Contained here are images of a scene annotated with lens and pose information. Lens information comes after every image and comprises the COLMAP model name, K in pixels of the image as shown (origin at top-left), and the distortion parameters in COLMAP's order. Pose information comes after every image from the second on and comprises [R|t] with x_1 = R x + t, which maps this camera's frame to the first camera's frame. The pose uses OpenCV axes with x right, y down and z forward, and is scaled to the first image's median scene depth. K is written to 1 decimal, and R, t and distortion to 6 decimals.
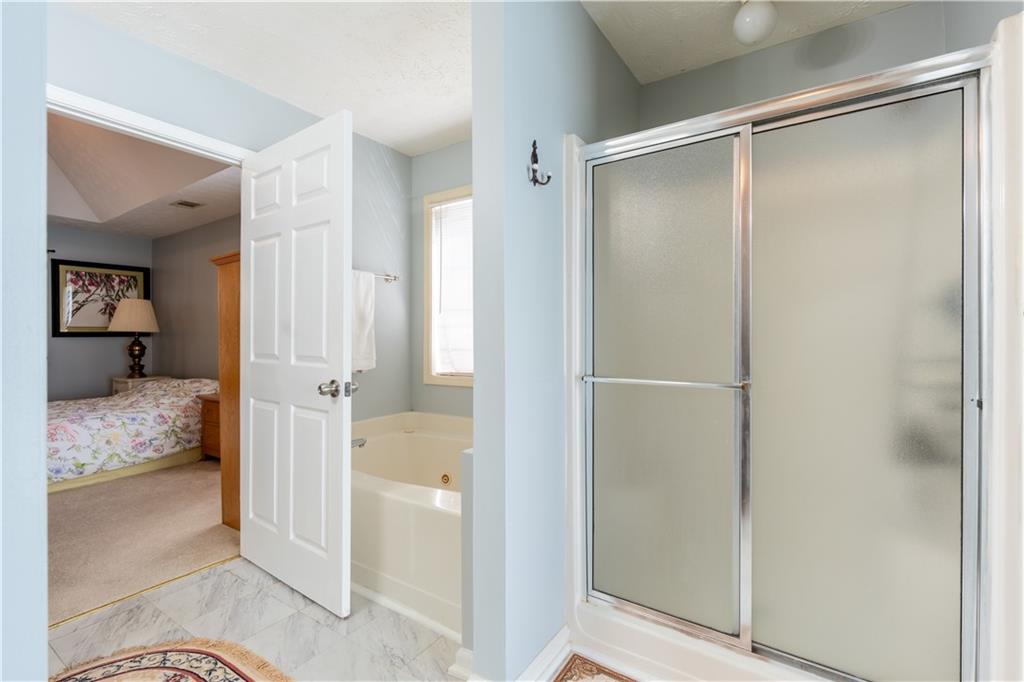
lens RADIAL K [[451.8, 0, 515.8], [0, 451.8, 337.3], [0, 0, 1]] dist [-0.001343, -0.000547]
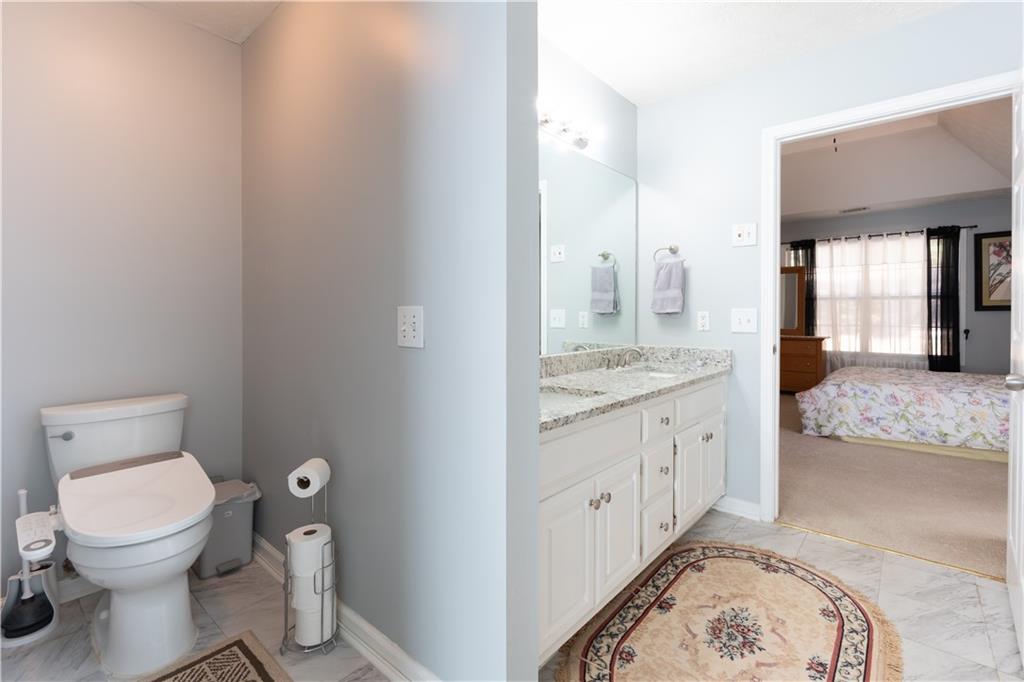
lens RADIAL K [[451.8, 0, 512.3], [0, 451.8, 314.8], [0, 0, 1]] dist [-0.001343, -0.000547]
pose [[-0.127716, 0.002623, -0.991807, 0.123949], [0.005009, 0.999985, 0.002000, 0.001163], [0.991798, -0.004712, -0.127727, 0.096624]]
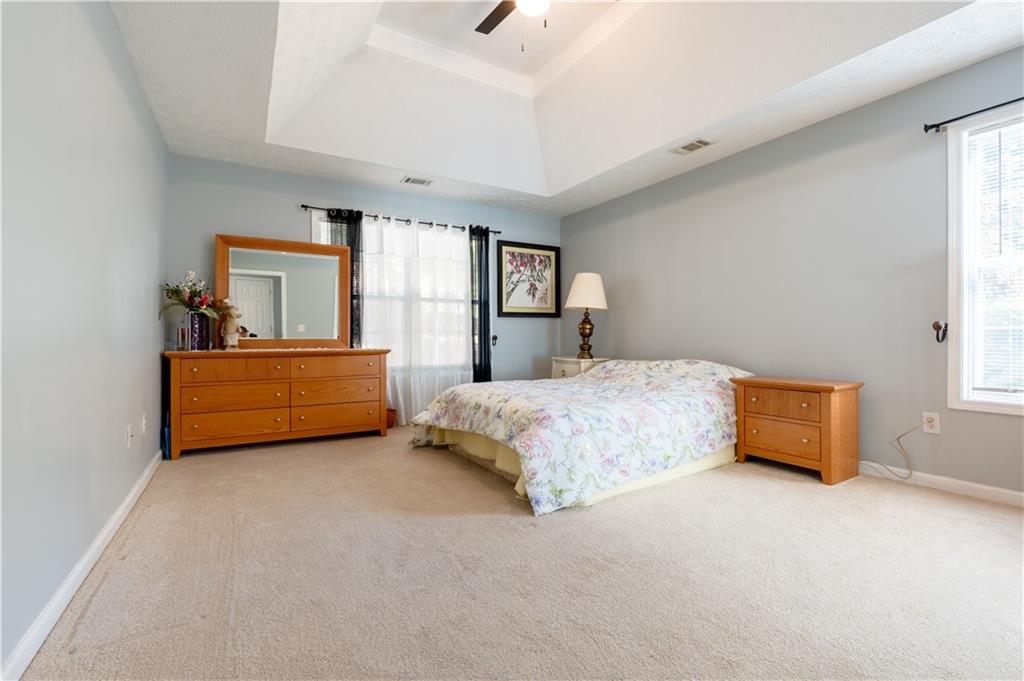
lens RADIAL K [[451.8, 0, 506.5], [0, 451.8, 336.7], [0, 0, 1]] dist [-0.001343, -0.000547]
pose [[0.898412, -0.001278, -0.439151, -0.590052], [0.003506, 0.999985, 0.004261, 0.041459], [0.439139, -0.005367, 0.898403, 0.095255]]
